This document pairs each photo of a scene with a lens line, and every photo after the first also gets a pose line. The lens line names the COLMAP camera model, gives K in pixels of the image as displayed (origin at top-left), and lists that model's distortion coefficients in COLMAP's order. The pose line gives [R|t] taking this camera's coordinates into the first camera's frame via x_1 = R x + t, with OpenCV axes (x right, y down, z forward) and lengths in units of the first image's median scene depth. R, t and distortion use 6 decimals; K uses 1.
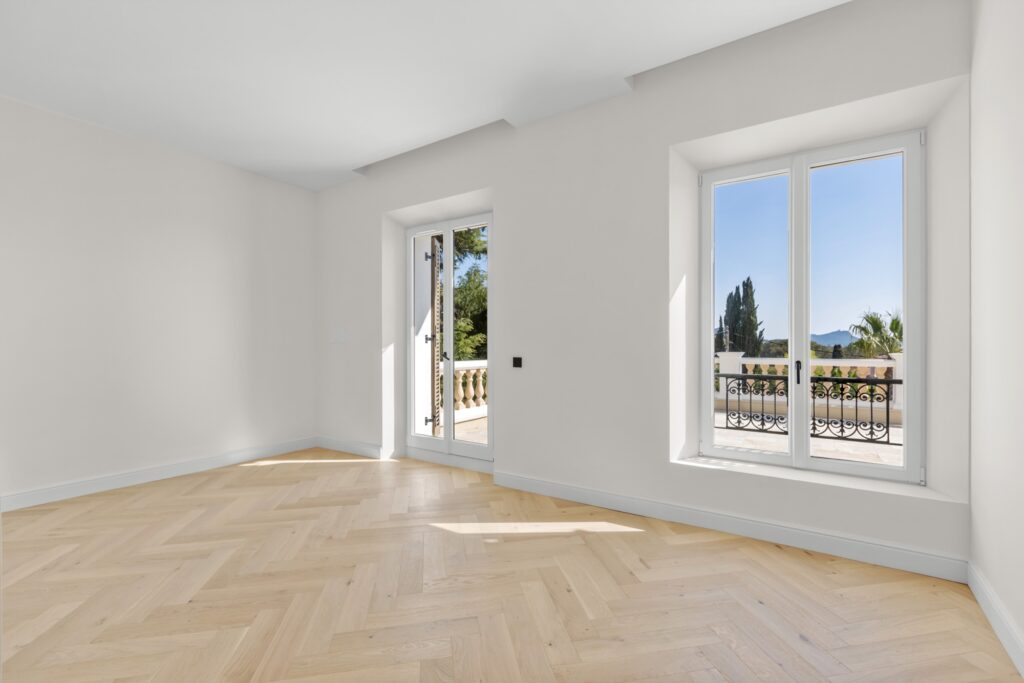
lens RADIAL K [[459.7, 0, 528.1], [0, 459.7, 352.9], [0, 0, 1]] dist [-0.001245, 0.000691]
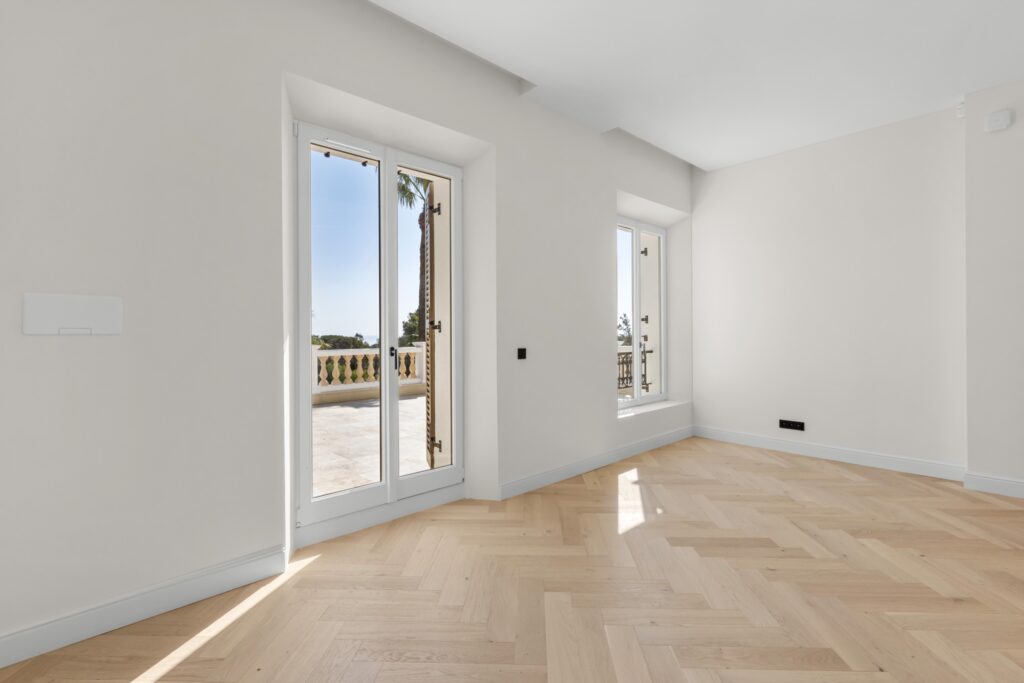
lens RADIAL K [[459.7, 0, 518.0], [0, 459.7, 335.2], [0, 0, 1]] dist [-0.001245, 0.000691]
pose [[0.244580, -0.006729, 0.969606, -0.923224], [0.032667, 0.999465, -0.001304, -0.016808], [-0.969079, 0.031994, 0.244669, 0.788311]]
